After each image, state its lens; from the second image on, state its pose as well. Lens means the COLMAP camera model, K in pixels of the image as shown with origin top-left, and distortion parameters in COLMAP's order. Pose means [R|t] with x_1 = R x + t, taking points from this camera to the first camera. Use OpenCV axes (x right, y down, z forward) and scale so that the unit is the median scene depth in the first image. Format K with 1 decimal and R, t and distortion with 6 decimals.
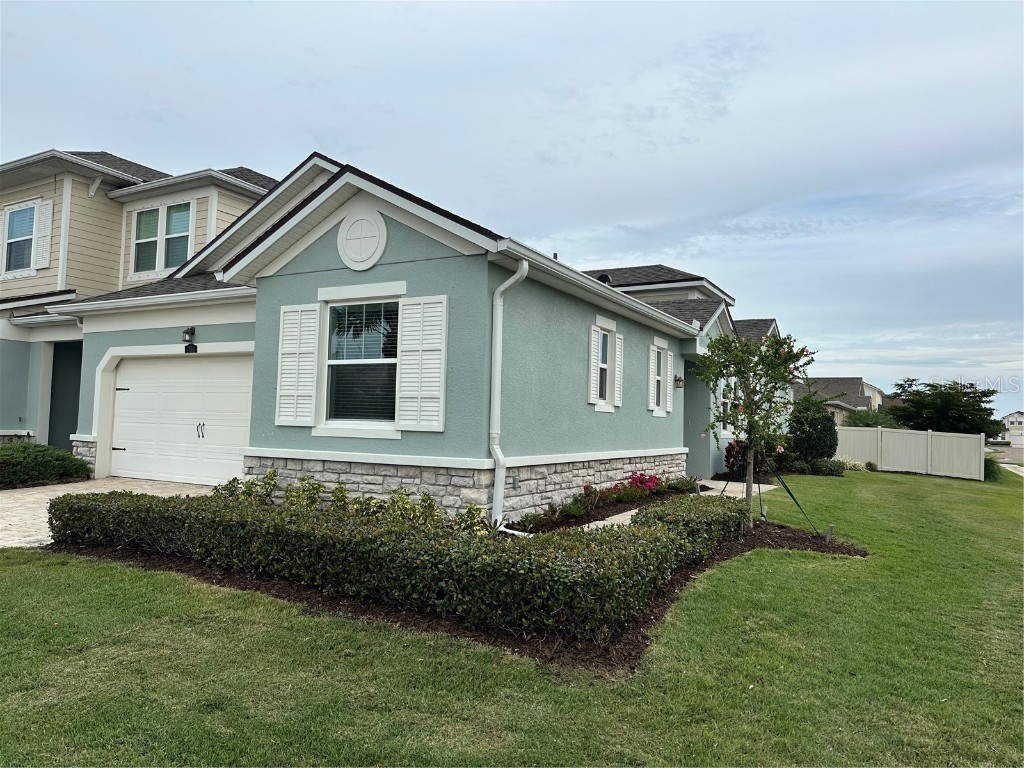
lens RADIAL K [[719.5, 0, 515.4], [0, 719.5, 386.2], [0, 0, 1]] dist [0.032421, -0.023304]
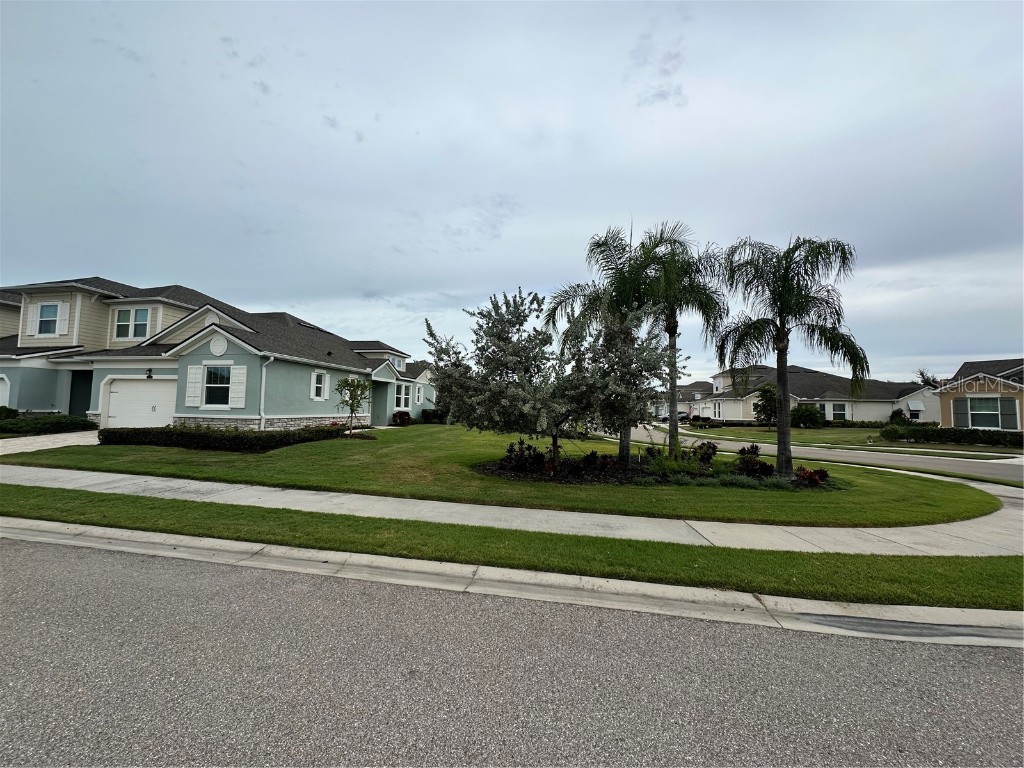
lens RADIAL K [[405.2, 0, 517.7], [0, 405.2, 385.5], [0, 0, 1]] dist [-0.008138, 0.002397]
pose [[0.945760, 0.008294, 0.324759, 0.292524], [-0.009920, 0.999945, 0.003351, -0.035024], [-0.324713, -0.006391, 0.945791, -0.701434]]
